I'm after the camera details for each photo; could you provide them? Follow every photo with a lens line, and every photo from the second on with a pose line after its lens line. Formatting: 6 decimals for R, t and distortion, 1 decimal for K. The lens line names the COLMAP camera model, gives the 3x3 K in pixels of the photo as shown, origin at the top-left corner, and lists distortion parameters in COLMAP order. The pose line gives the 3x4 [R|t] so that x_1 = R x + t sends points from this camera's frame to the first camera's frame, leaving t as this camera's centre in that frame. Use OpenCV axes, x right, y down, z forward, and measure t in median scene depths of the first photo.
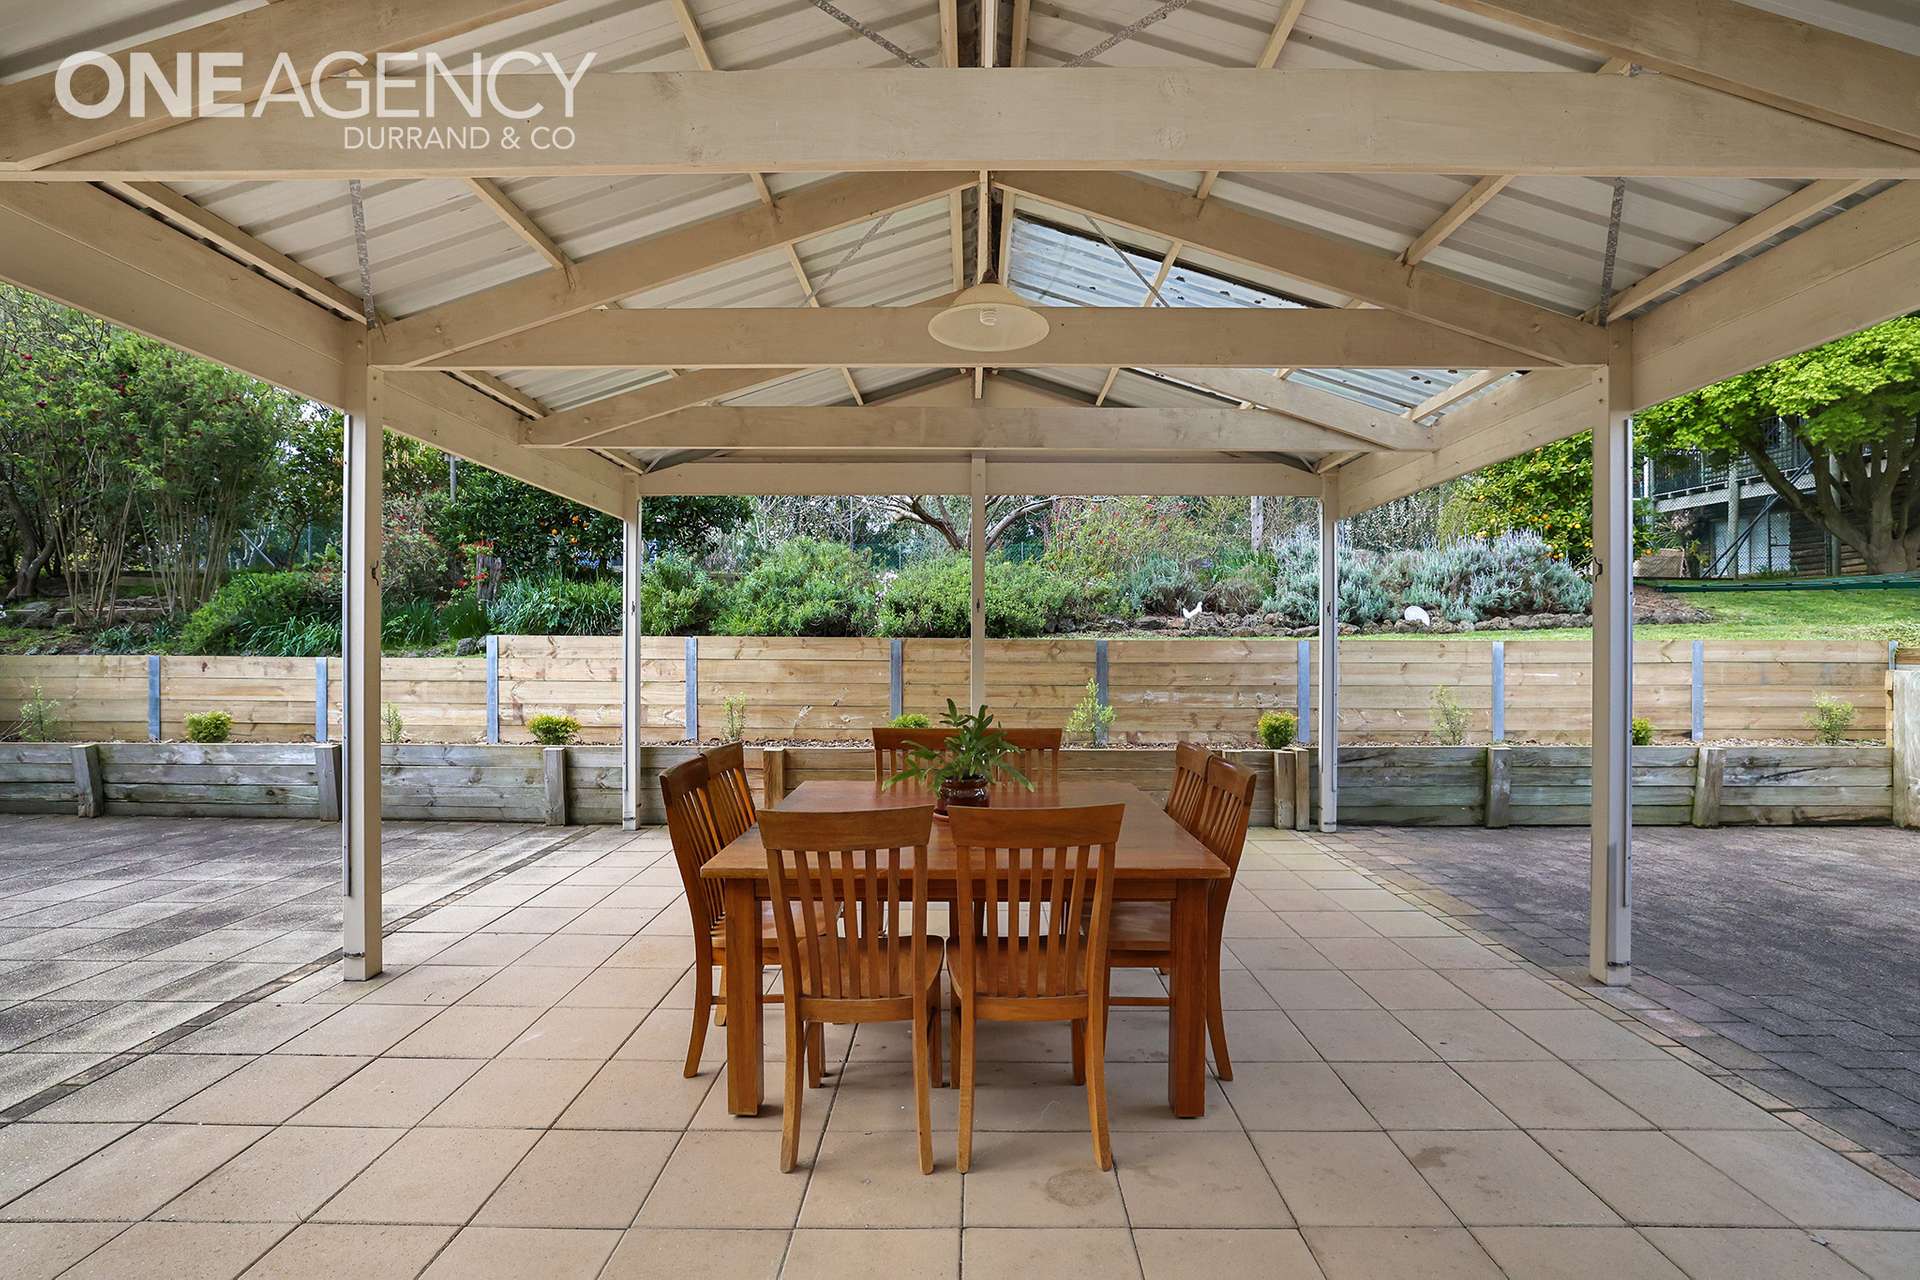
lens RADIAL K [[851.6, 0, 963.3], [0, 851.6, 659.8], [0, 0, 1]] dist [-0.047270, 0.020884]
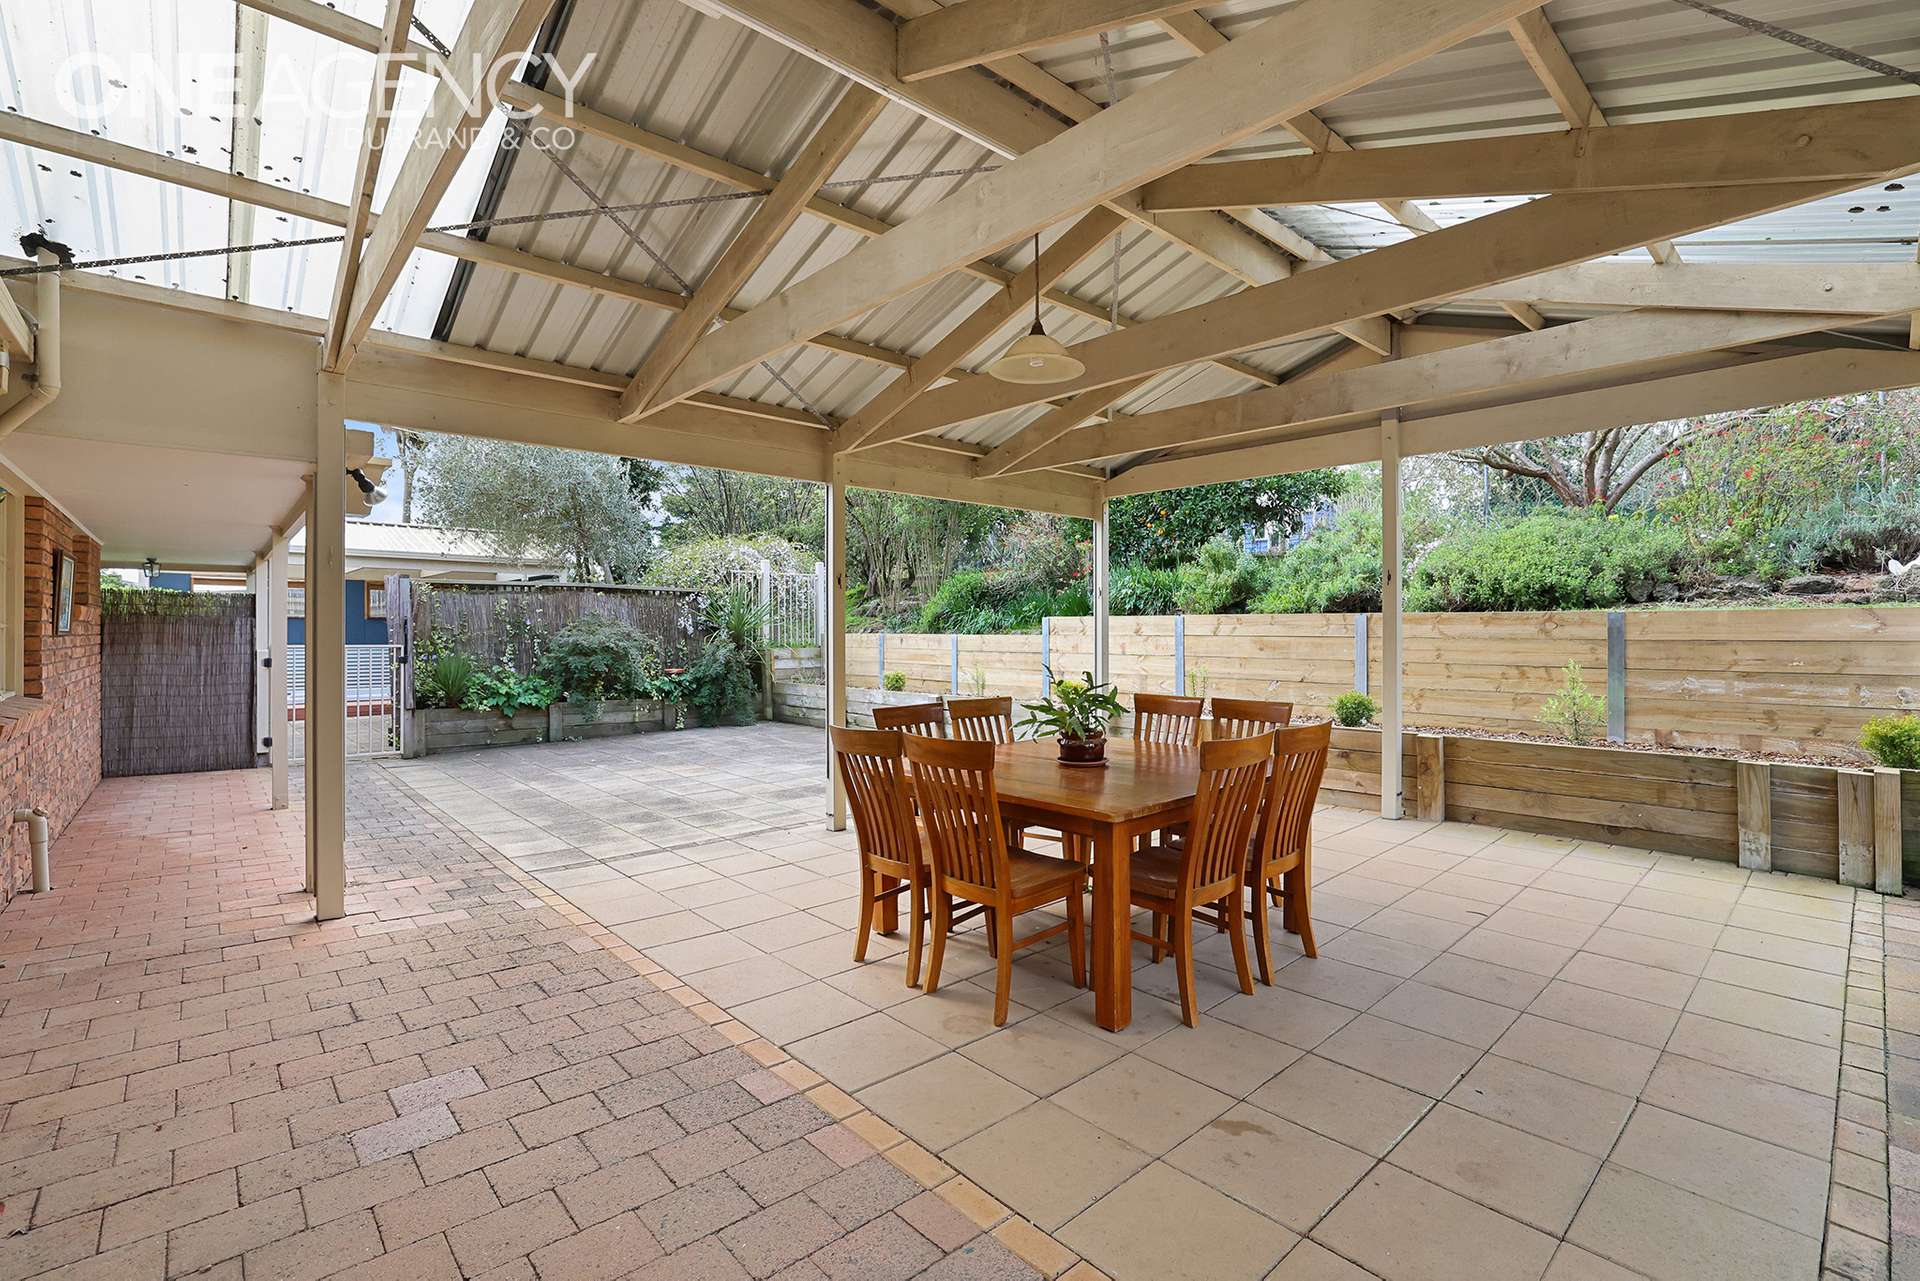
lens RADIAL K [[860.3, 0, 960.0], [0, 860.3, 640.5], [0, 0, 1]] dist [-0.053126, 0.020937]
pose [[0.682320, 0.003889, -0.731043, 0.316783], [-0.001678, 0.999992, 0.003754, 0.001973], [0.731051, -0.001335, 0.682321, 0.018698]]
